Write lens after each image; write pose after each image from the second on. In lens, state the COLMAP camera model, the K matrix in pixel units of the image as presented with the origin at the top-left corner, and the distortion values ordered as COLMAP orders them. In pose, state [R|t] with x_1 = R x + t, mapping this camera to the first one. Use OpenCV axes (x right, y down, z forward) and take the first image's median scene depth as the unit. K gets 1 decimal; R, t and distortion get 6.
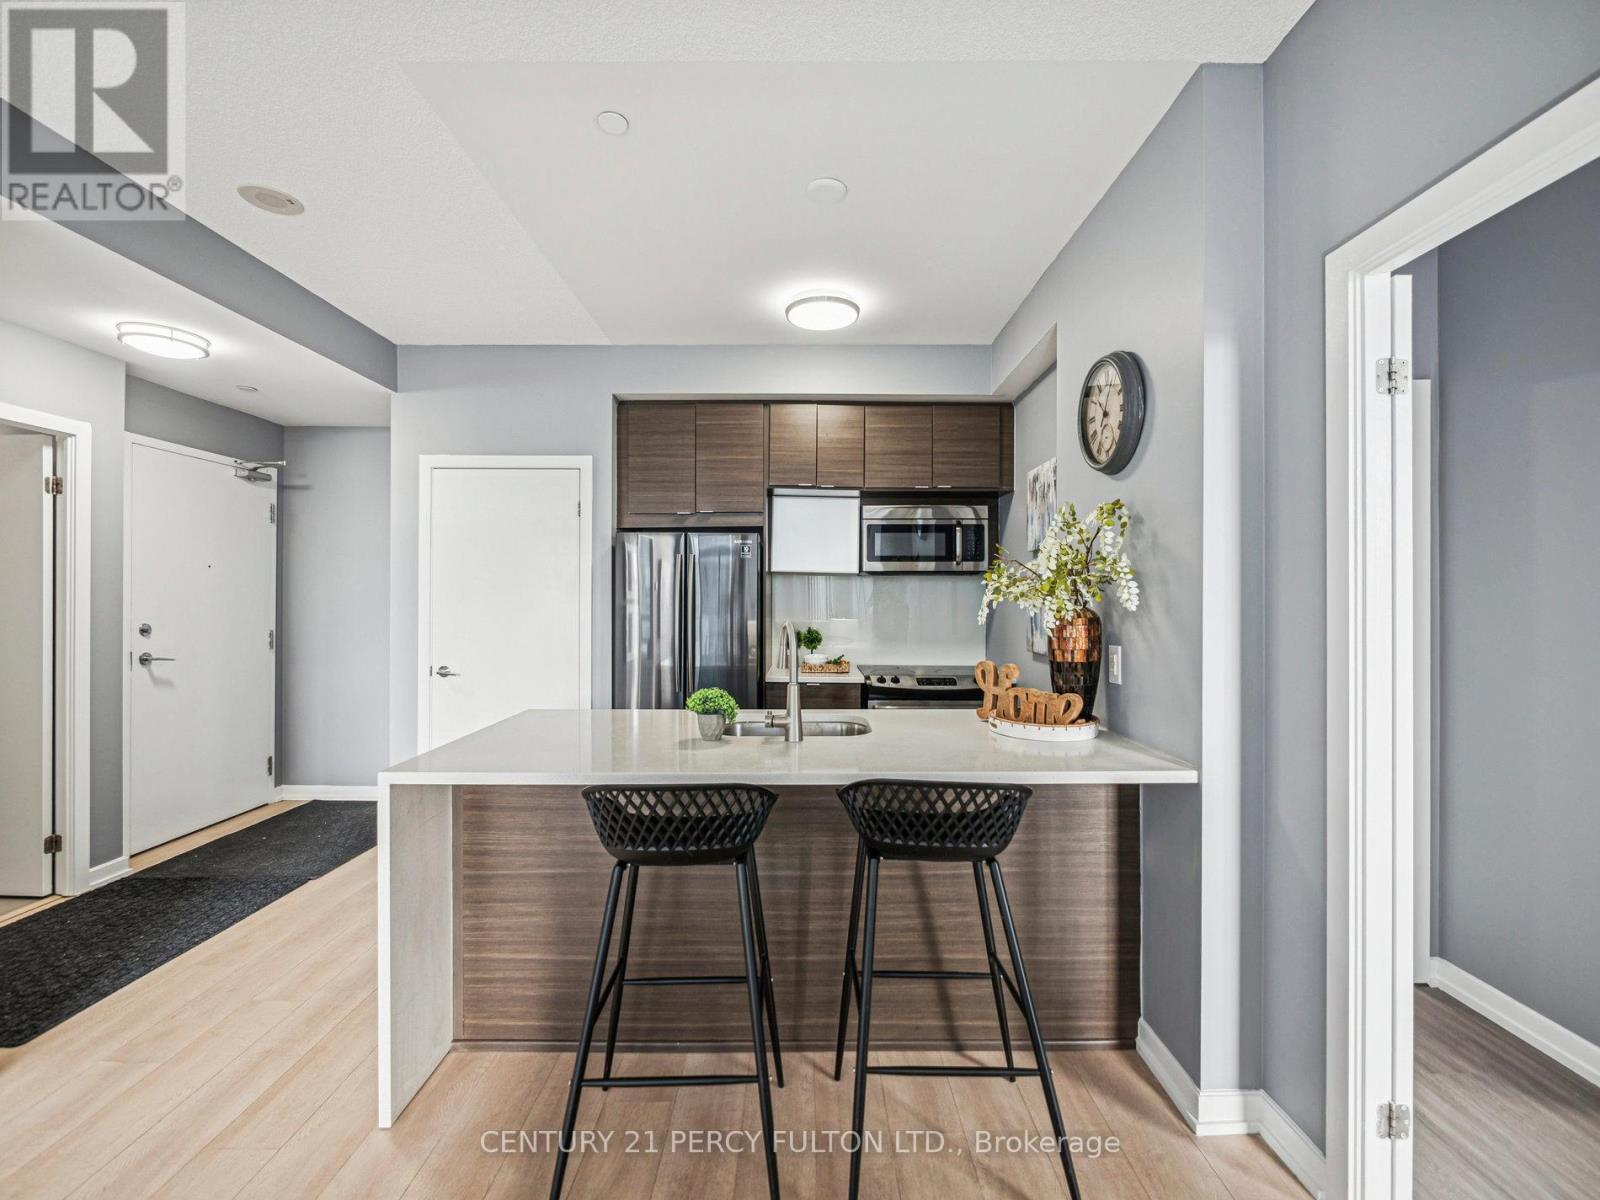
lens RADIAL K [[684.6, 0, 799.8], [0, 684.6, 600.9], [0, 0, 1]] dist [-0.008166, 0.002612]
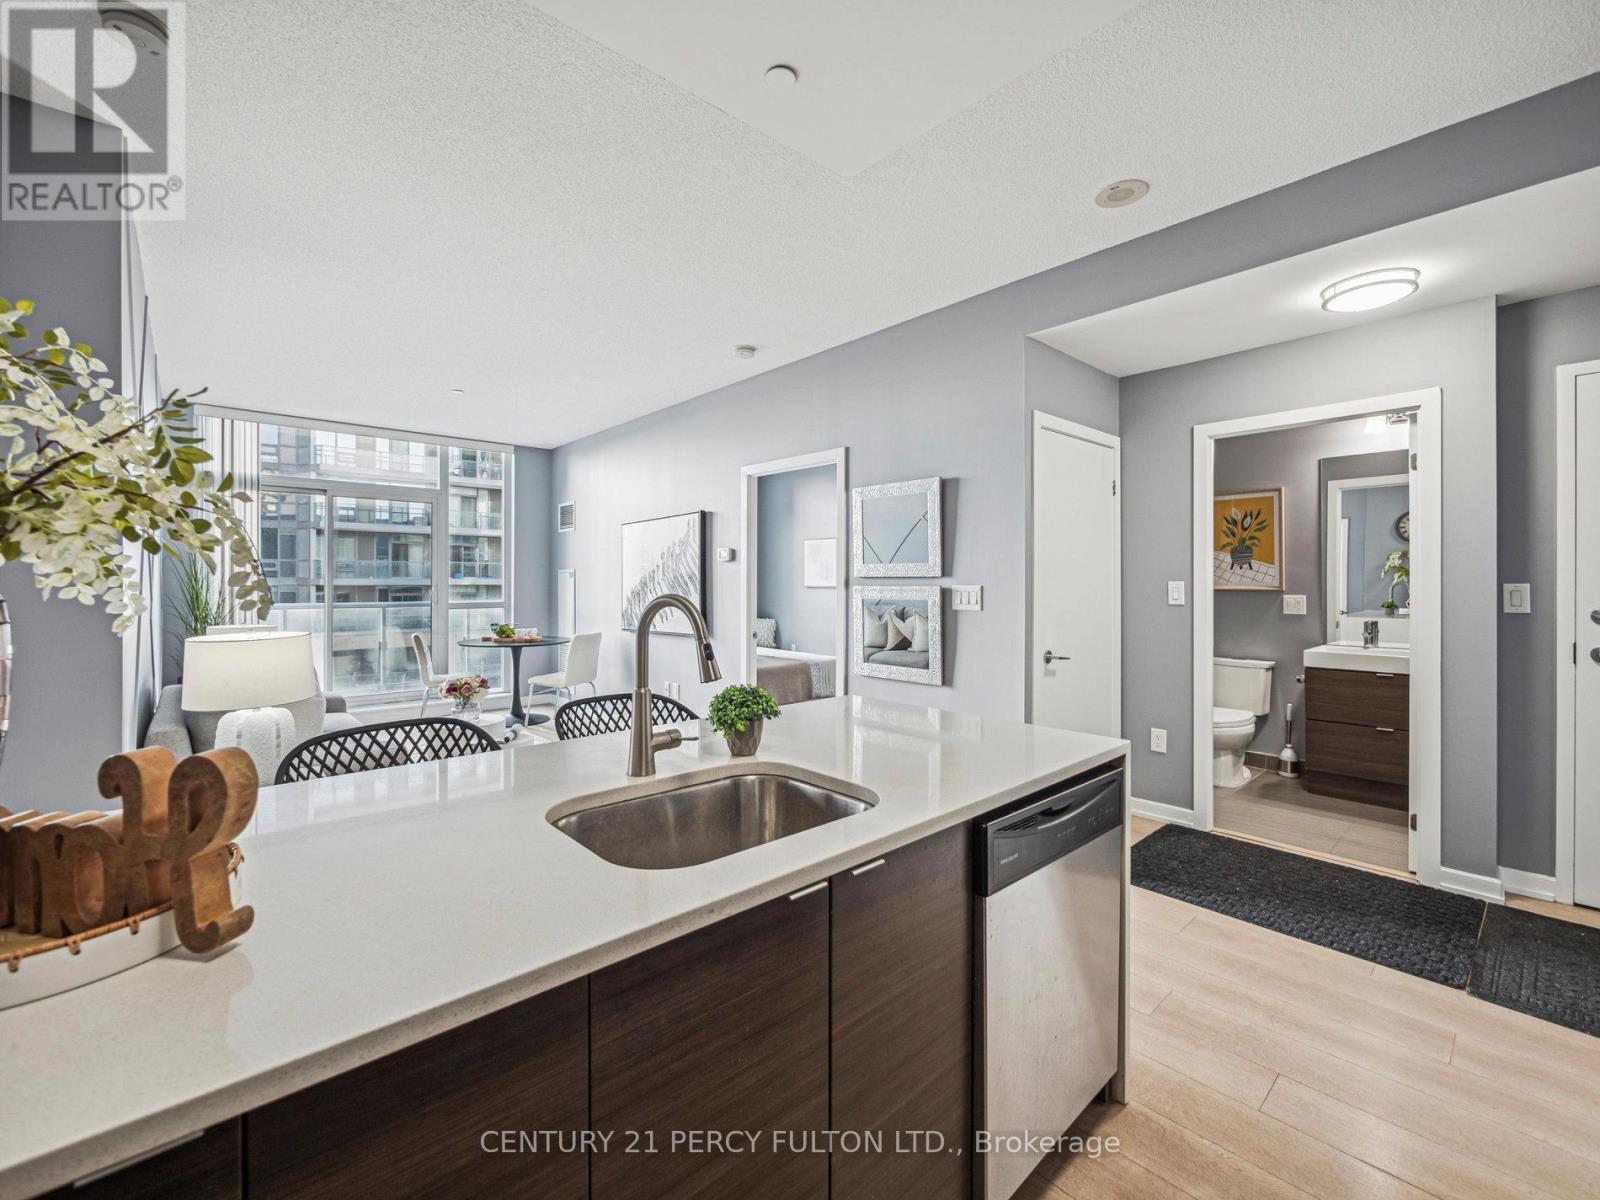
lens RADIAL K [[684.6, 0, 799.5], [0, 684.6, 586.4], [0, 0, 1]] dist [-0.008166, 0.002612]
pose [[-0.740932, -0.000644, -0.671580, 0.192960], [-0.006332, 0.999962, 0.006026, 0.009438], [0.671550, 0.008717, -0.740908, 0.923470]]
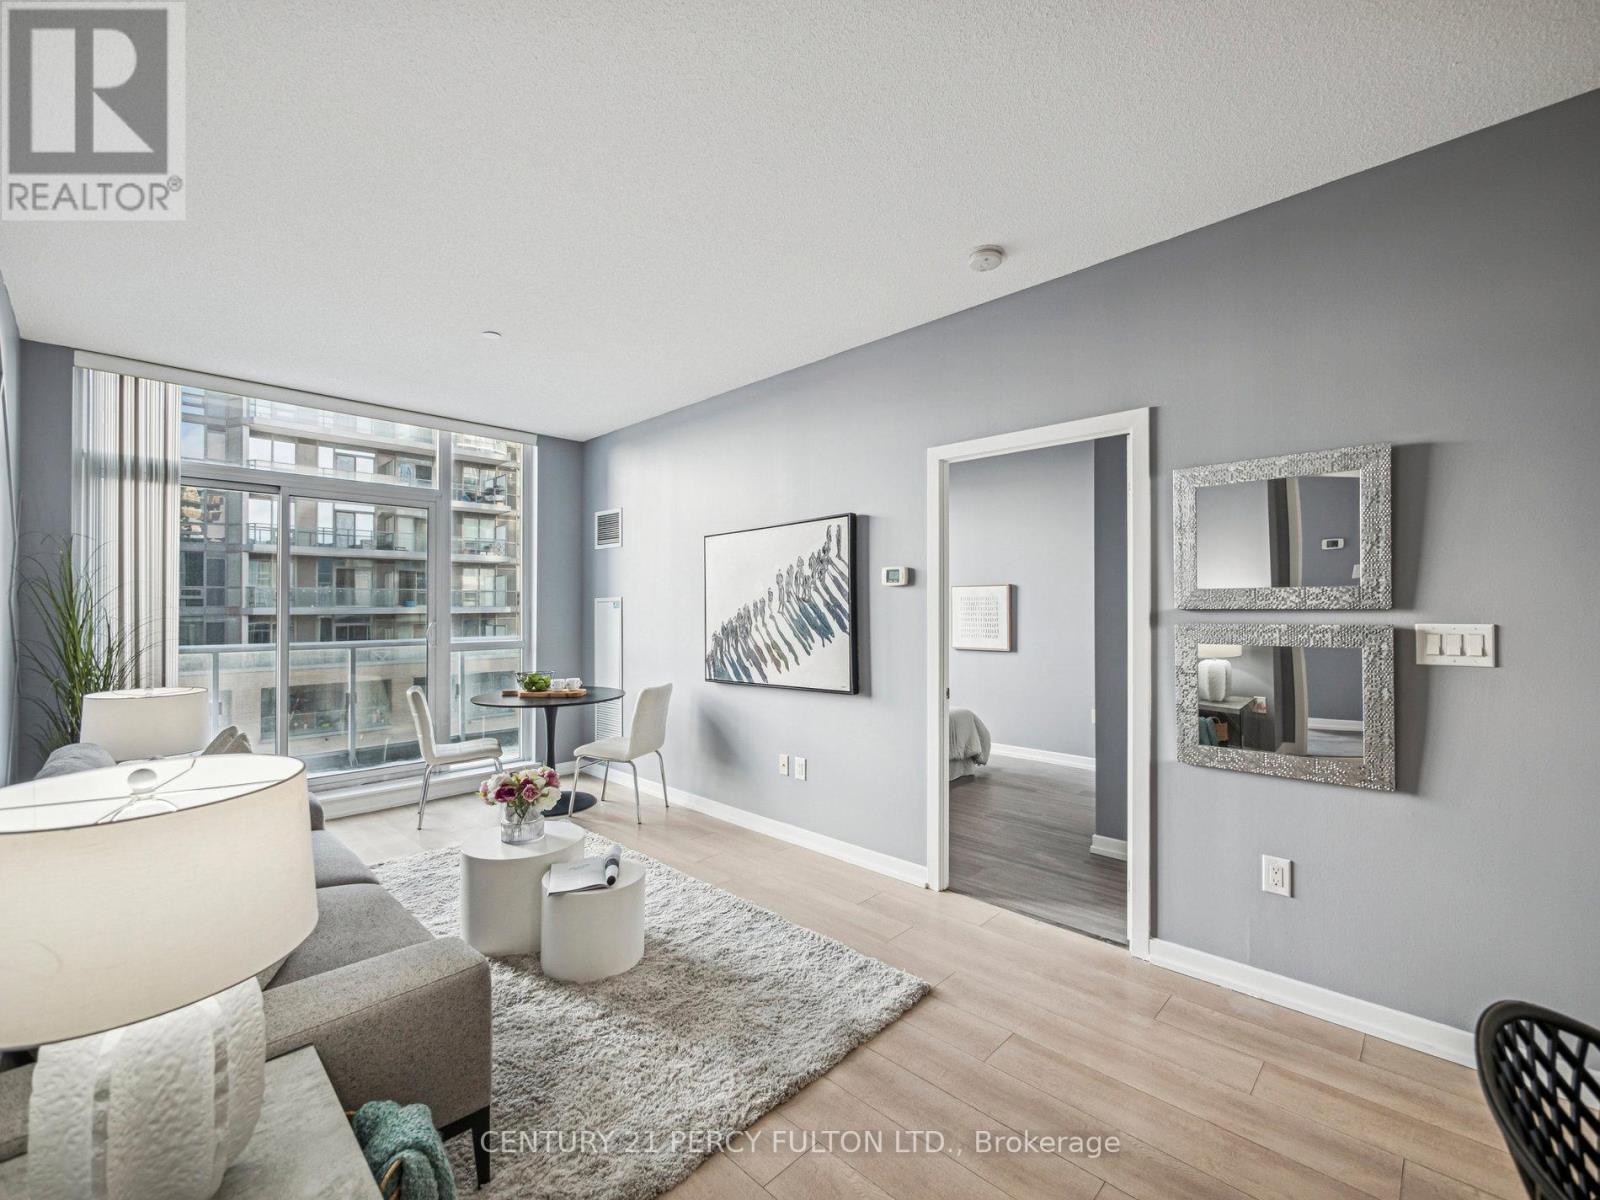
lens RADIAL K [[684.6, 0, 807.6], [0, 684.6, 604.1], [0, 0, 1]] dist [-0.008166, 0.002612]
pose [[-0.689992, -0.005706, -0.723795, 0.153512], [-0.001381, 0.999977, -0.006566, 0.000139], [0.723816, -0.003531, -0.689984, 0.386972]]
